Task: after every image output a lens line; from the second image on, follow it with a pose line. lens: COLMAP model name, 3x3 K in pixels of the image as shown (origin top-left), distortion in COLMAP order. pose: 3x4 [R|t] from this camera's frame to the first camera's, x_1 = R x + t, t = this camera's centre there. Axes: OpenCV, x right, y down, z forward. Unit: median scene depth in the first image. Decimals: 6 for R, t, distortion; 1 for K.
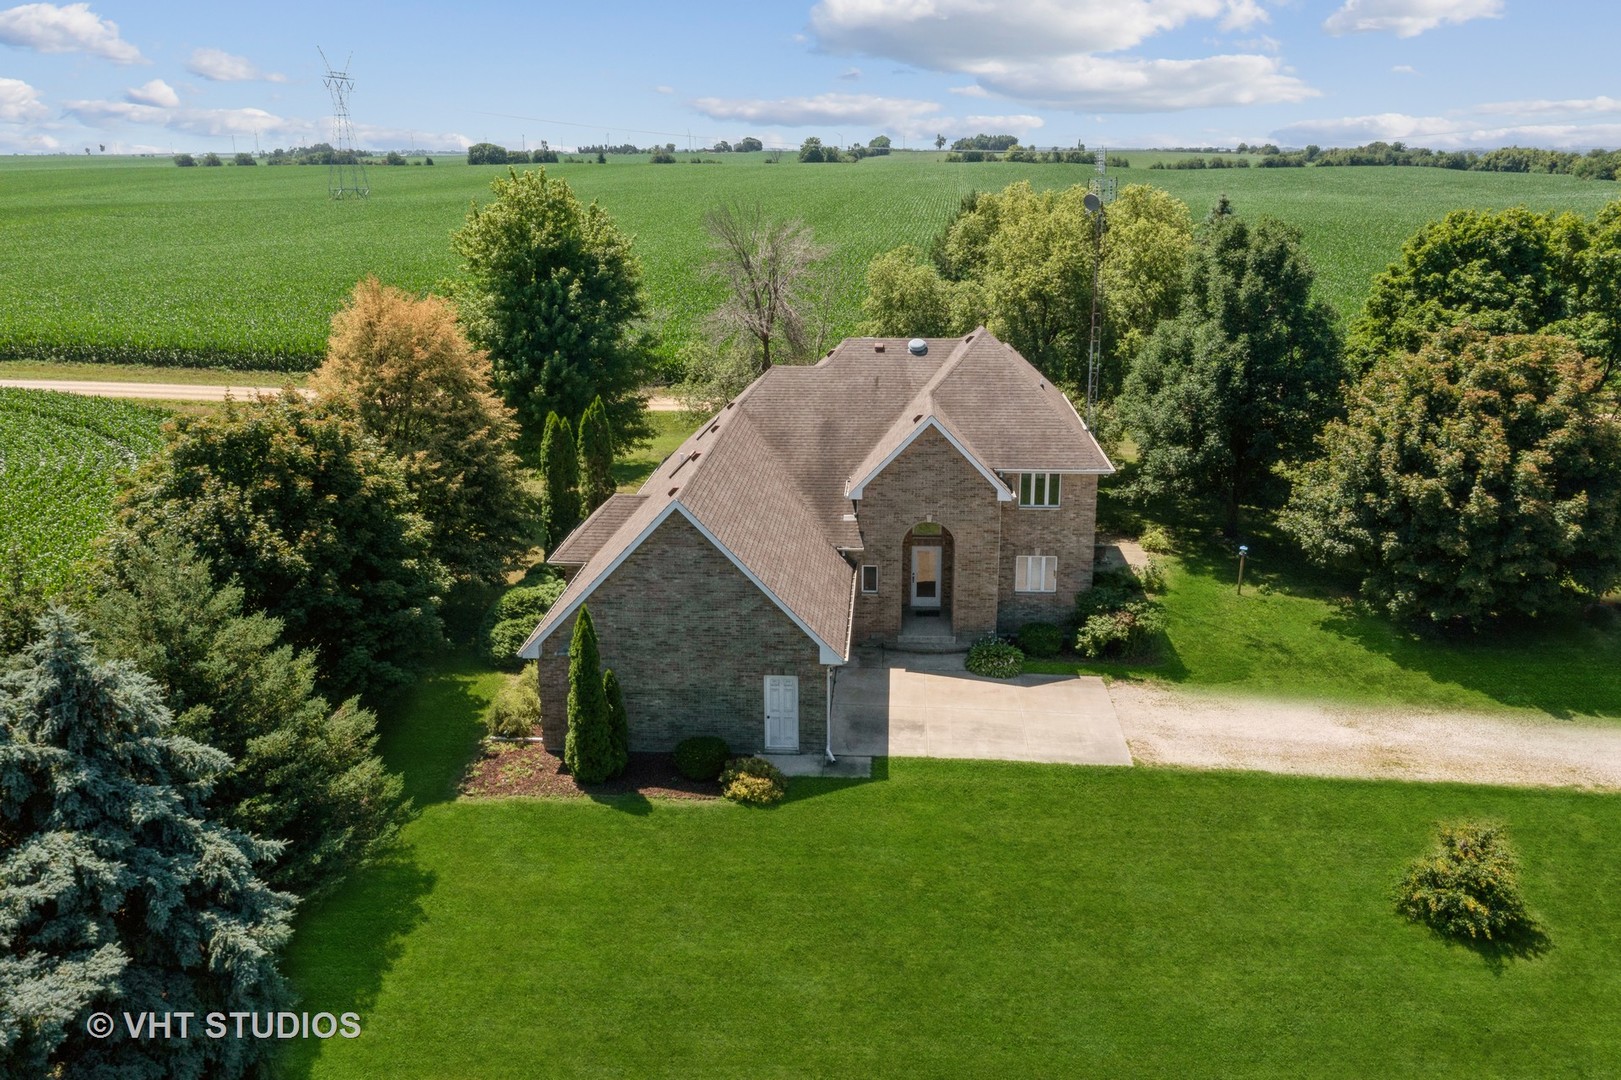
lens RADIAL K [[1298.4, 0, 802.8], [0, 1298.4, 563.6], [0, 0, 1]] dist [-0.029810, 0.025556]
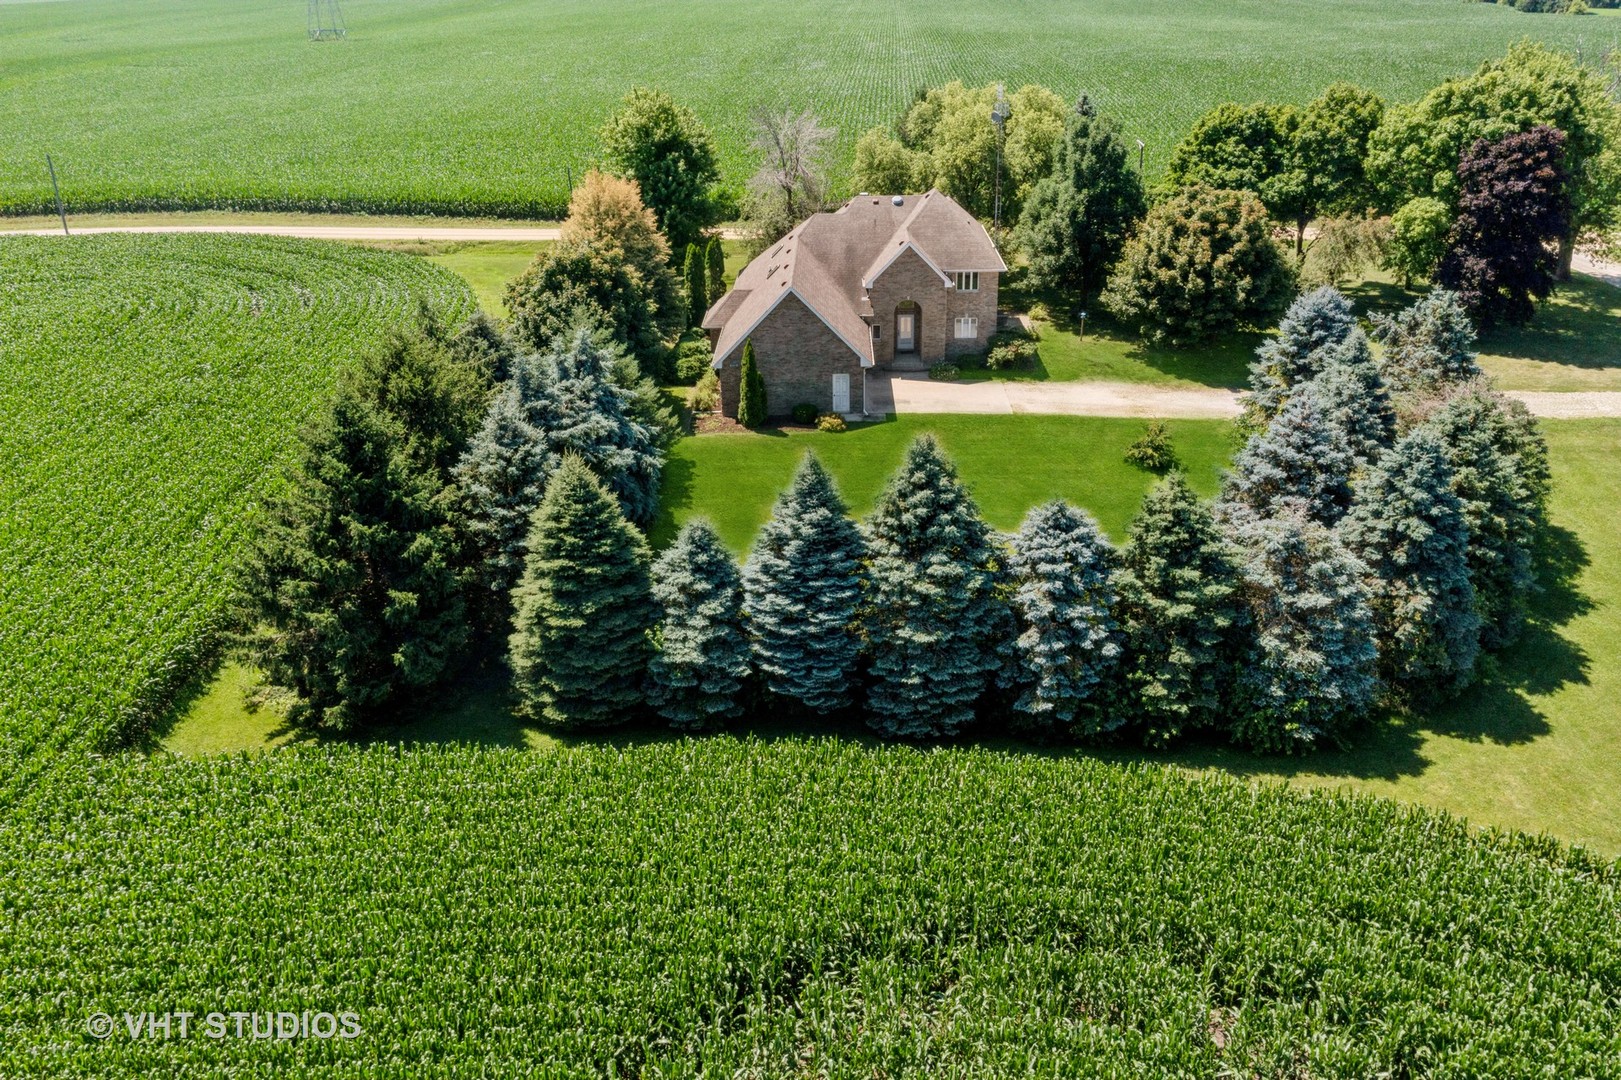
lens RADIAL K [[1298.4, 0, 805.5], [0, 1298.4, 488.1], [0, 0, 1]] dist [-0.029810, 0.025556]
pose [[0.998696, -0.030247, 0.041133, -0.131618], [0.026814, 0.996305, 0.081590, 0.079177], [-0.043449, -0.080381, 0.995817, -0.848190]]
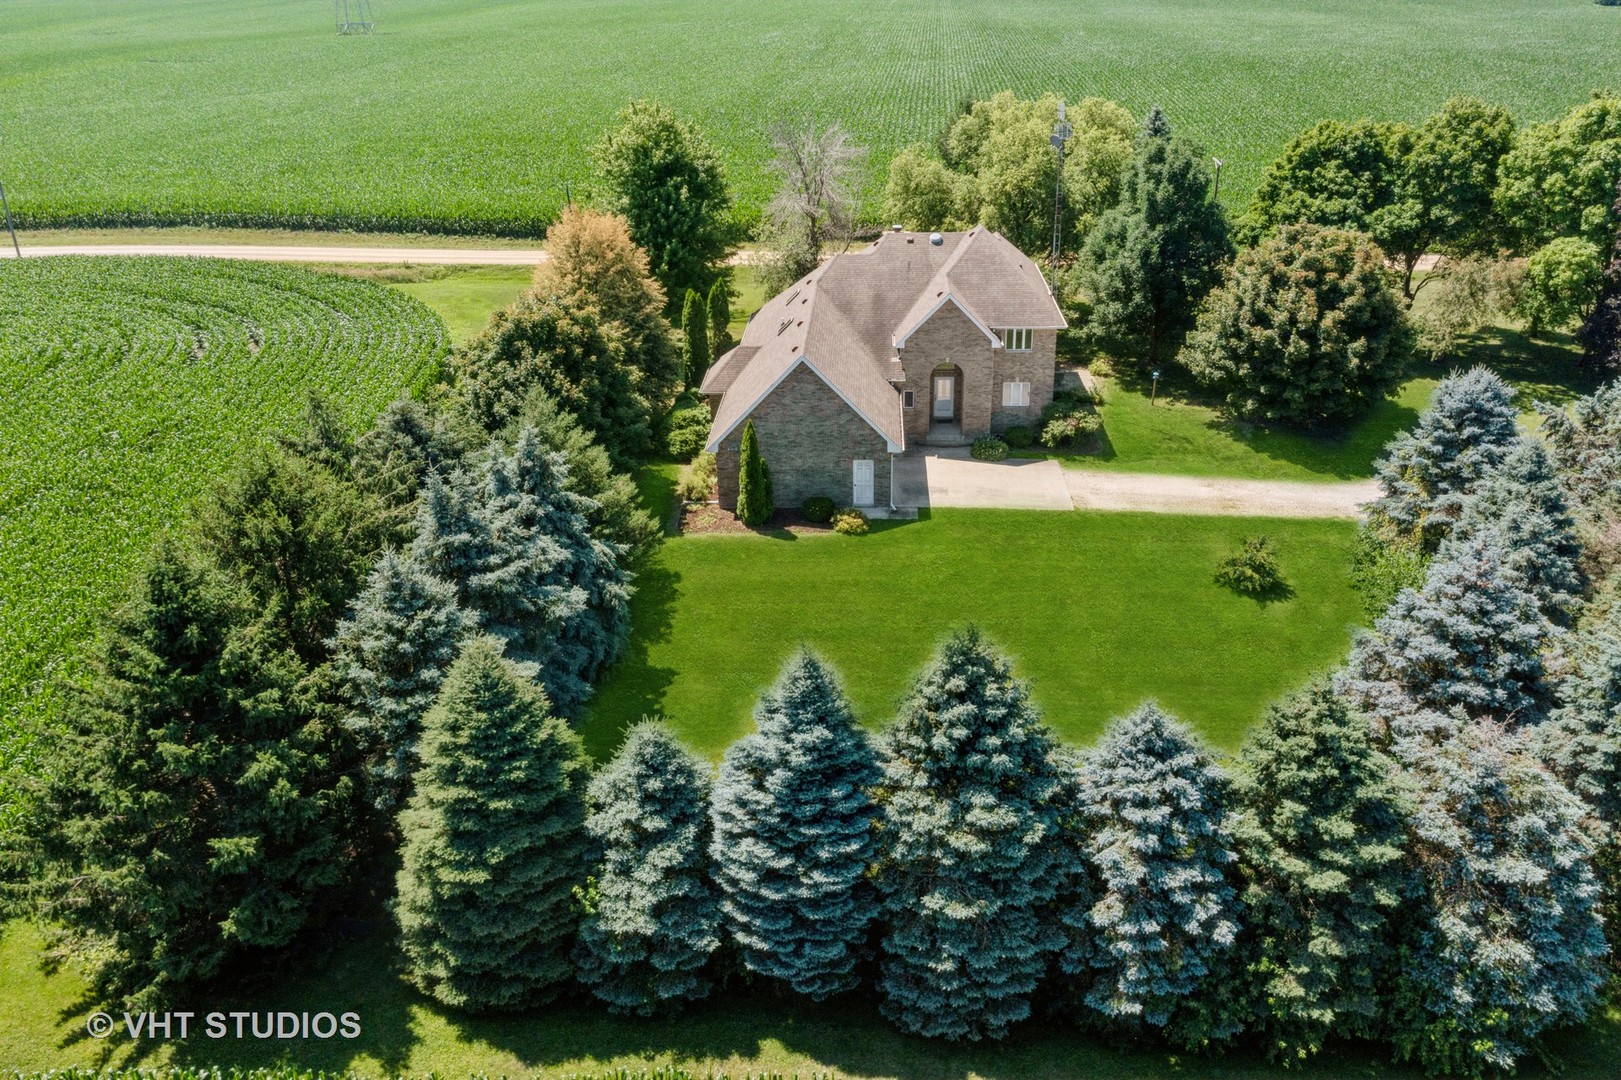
lens RADIAL K [[1298.4, 0, 801.5], [0, 1298.4, 488.7], [0, 0, 1]] dist [-0.029810, 0.025556]
pose [[0.999797, -0.018379, 0.008235, -0.089997], [0.017591, 0.996030, 0.087268, -0.019400], [-0.009806, -0.087105, 0.996151, -0.539103]]
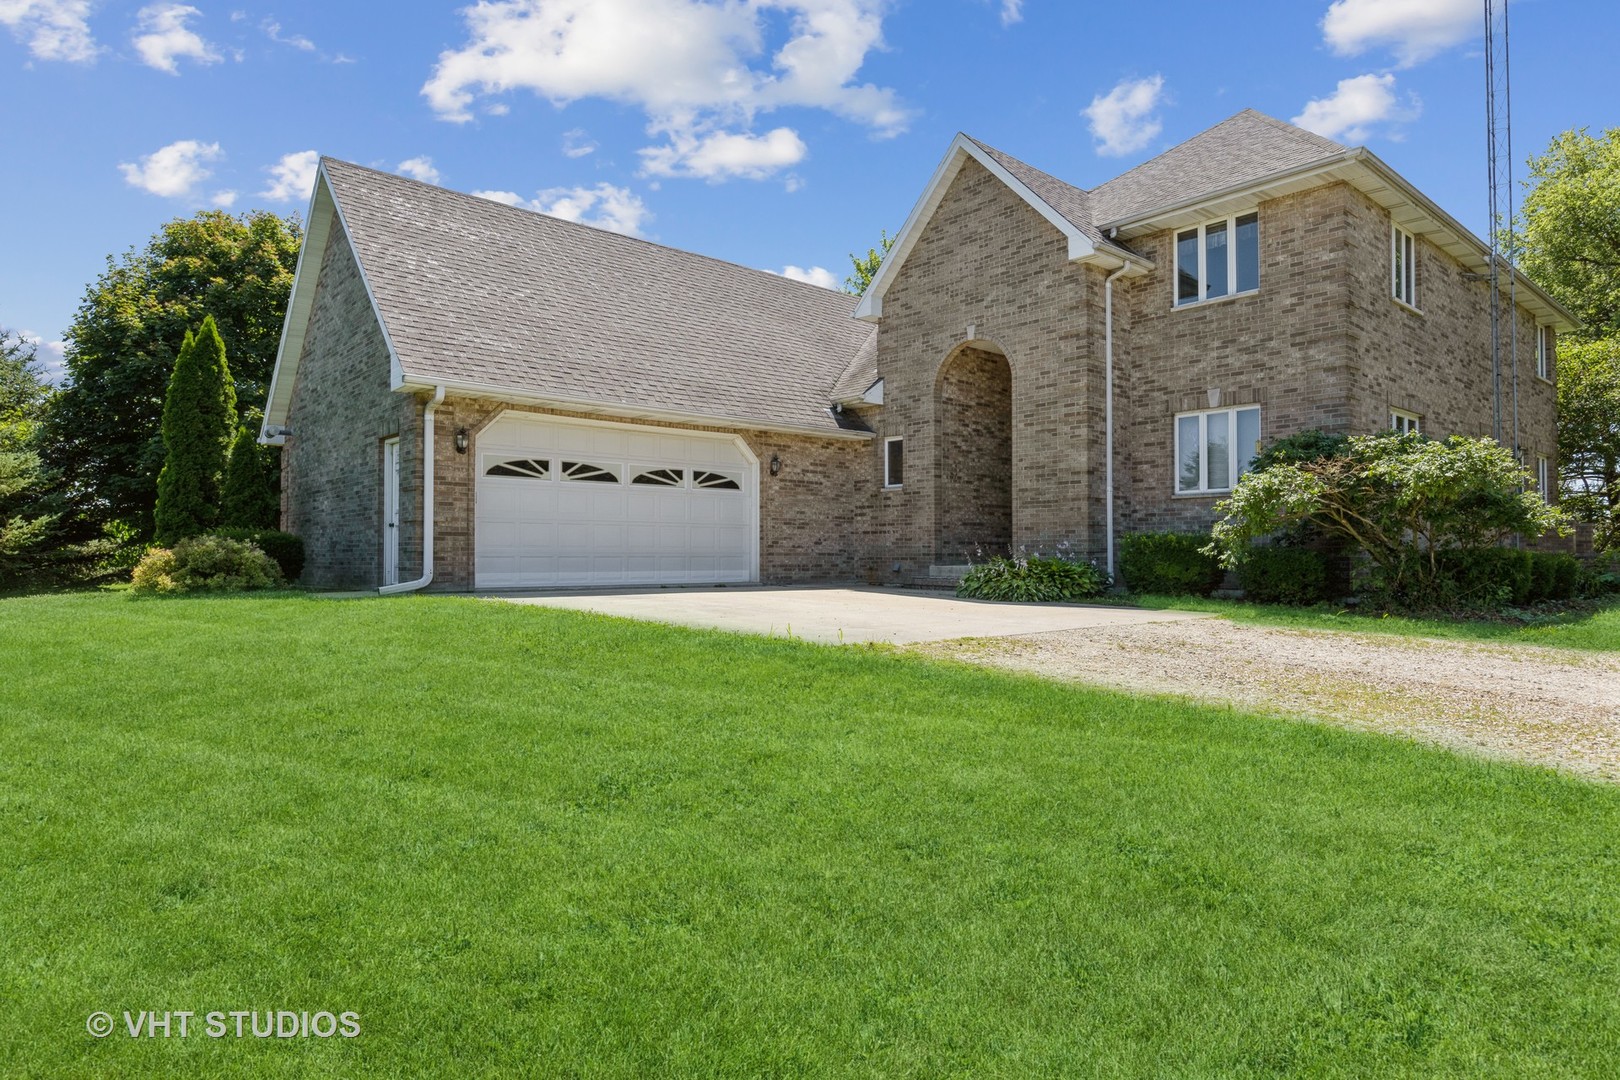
lens RADIAL K [[936.1, 0, 801.7], [0, 936.1, 537.1], [0, 0, 1]] dist [-0.003031, 0.000335]
pose [[0.712266, -0.004164, -0.701897, 0.312950], [-0.214411, 0.950895, -0.223220, 0.144436], [0.668360, 0.309486, 0.676397, 0.703635]]
